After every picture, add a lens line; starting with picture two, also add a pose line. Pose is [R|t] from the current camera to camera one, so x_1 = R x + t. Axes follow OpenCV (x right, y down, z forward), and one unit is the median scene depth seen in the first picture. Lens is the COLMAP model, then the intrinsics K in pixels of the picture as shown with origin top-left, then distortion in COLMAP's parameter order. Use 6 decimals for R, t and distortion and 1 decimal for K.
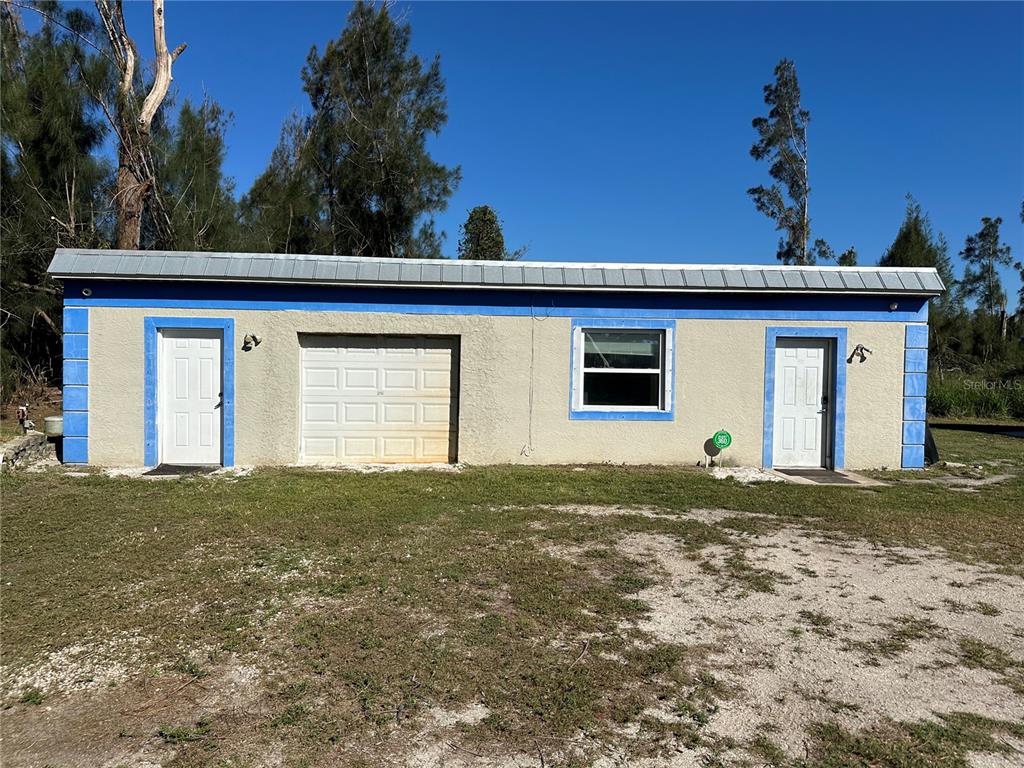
lens RADIAL K [[702.6, 0, 512.0], [0, 702.6, 384.0], [0, 0, 1]] dist [0.067360, -0.130095]
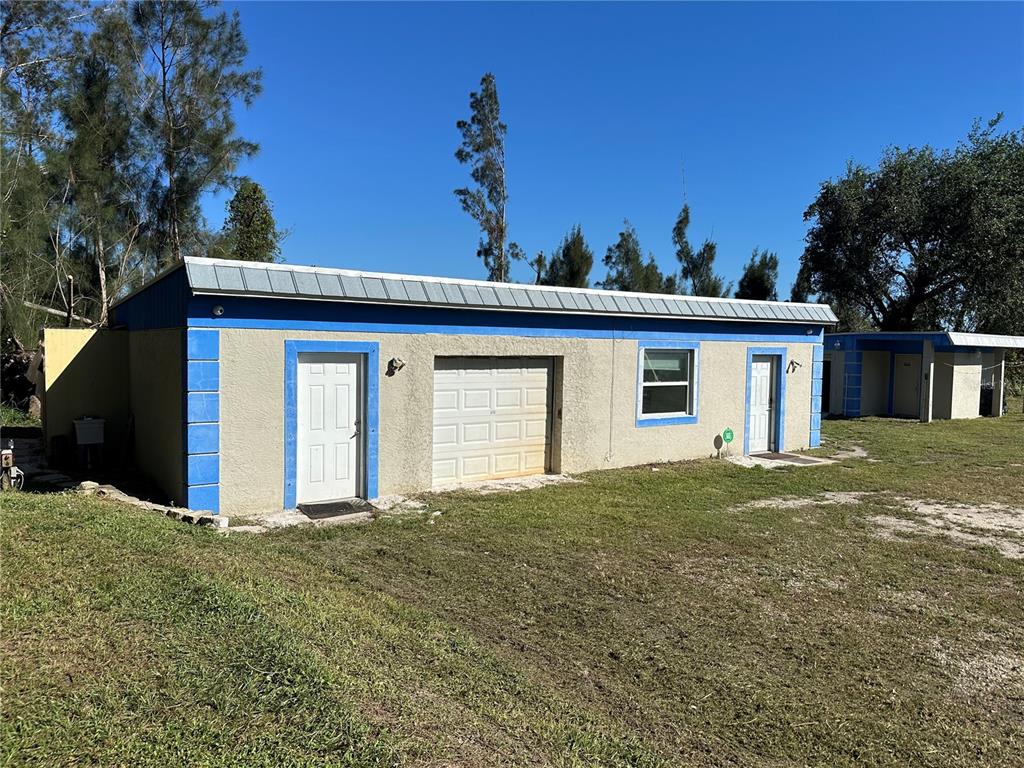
lens RADIAL K [[727.6, 0, 512.0], [0, 727.6, 384.0], [0, 0, 1]] dist [0.050697, -0.000850]
pose [[0.851779, -0.029550, 0.523067, -0.719570], [0.016758, 0.999434, 0.029171, -0.059336], [-0.523633, -0.016082, 0.851792, 0.075704]]
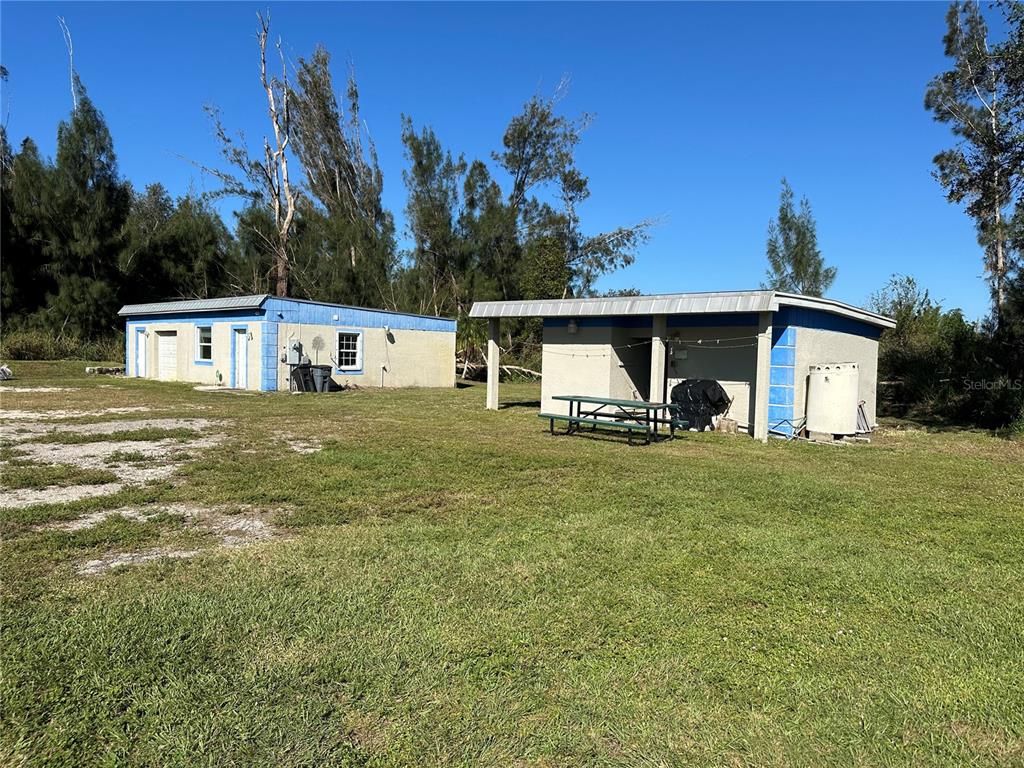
lens RADIAL K [[712.1, 0, 512.0], [0, 712.1, 384.0], [0, 0, 1]] dist [-0.003407, -0.001989]
pose [[0.671797, 0.036574, -0.739832, 2.649921], [-0.037981, 0.999167, 0.014906, 0.040570], [0.739761, 0.018086, 0.672627, 0.141692]]
